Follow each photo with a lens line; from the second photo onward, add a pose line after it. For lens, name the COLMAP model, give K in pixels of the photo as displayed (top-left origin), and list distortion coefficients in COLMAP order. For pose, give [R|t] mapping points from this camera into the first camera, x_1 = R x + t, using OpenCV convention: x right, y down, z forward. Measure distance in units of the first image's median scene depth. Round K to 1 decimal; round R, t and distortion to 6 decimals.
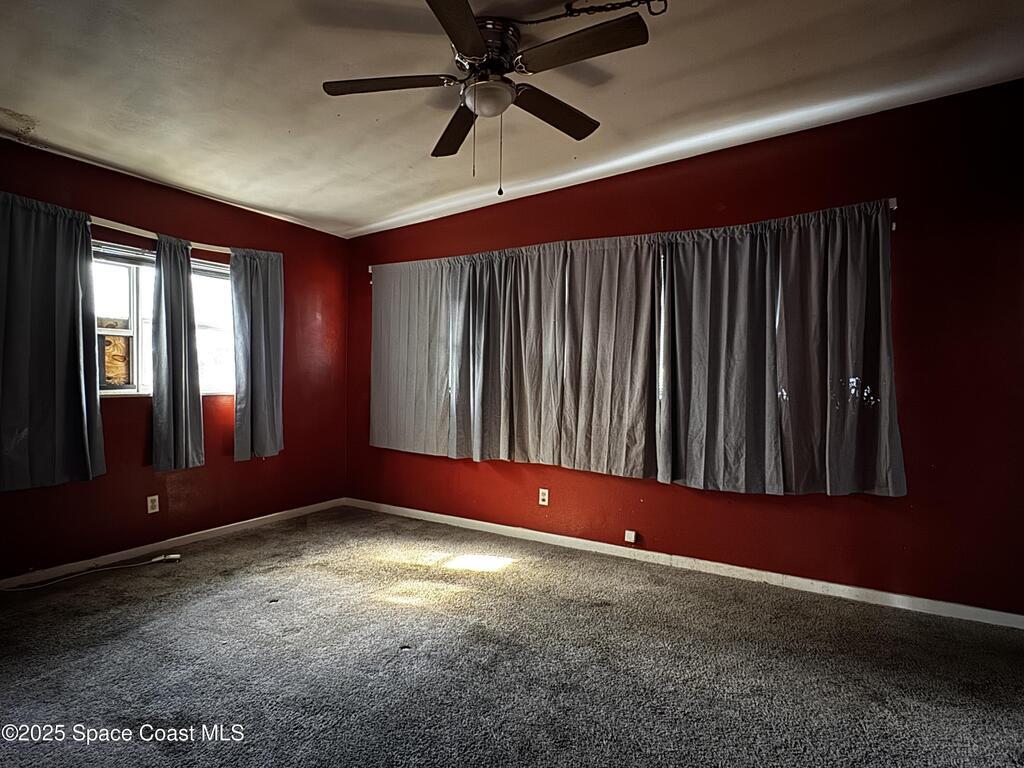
lens RADIAL K [[538.5, 0, 509.1], [0, 538.5, 383.8], [0, 0, 1]] dist [-0.003672, 0.000275]
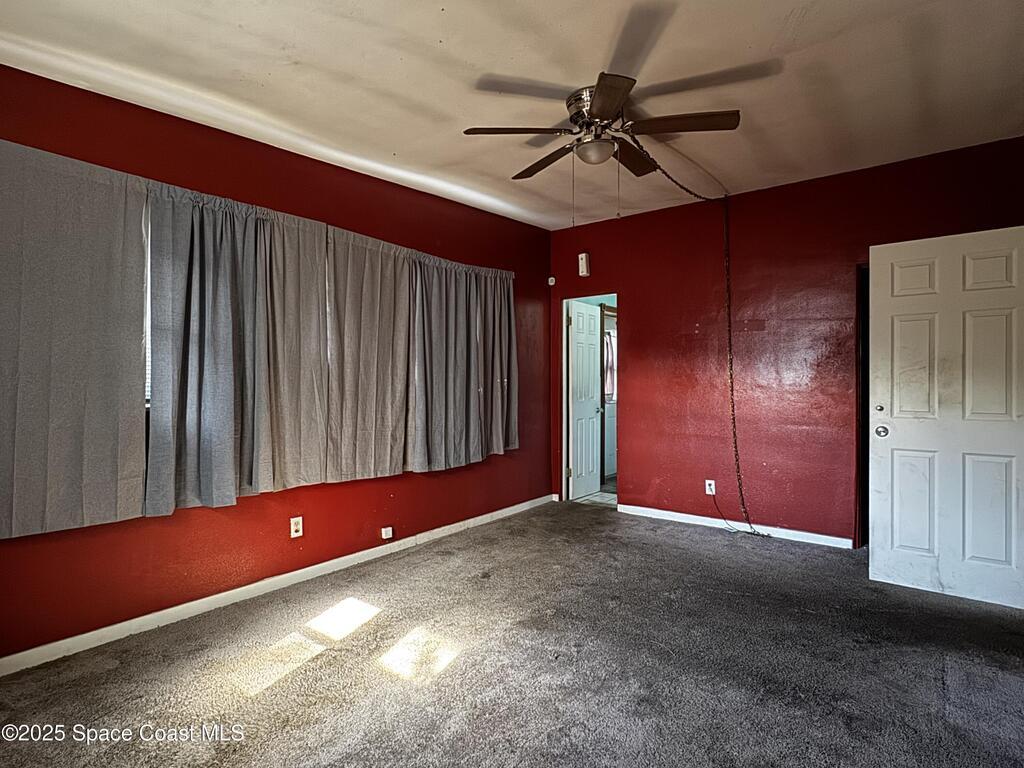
lens RADIAL K [[538.5, 0, 509.1], [0, 538.5, 383.8], [0, 0, 1]] dist [-0.003672, 0.000275]
pose [[0.127068, -0.017392, 0.991741, -0.770398], [0.011355, 0.999806, 0.016078, -0.017878], [-0.991829, 0.009218, 0.127241, 0.633509]]
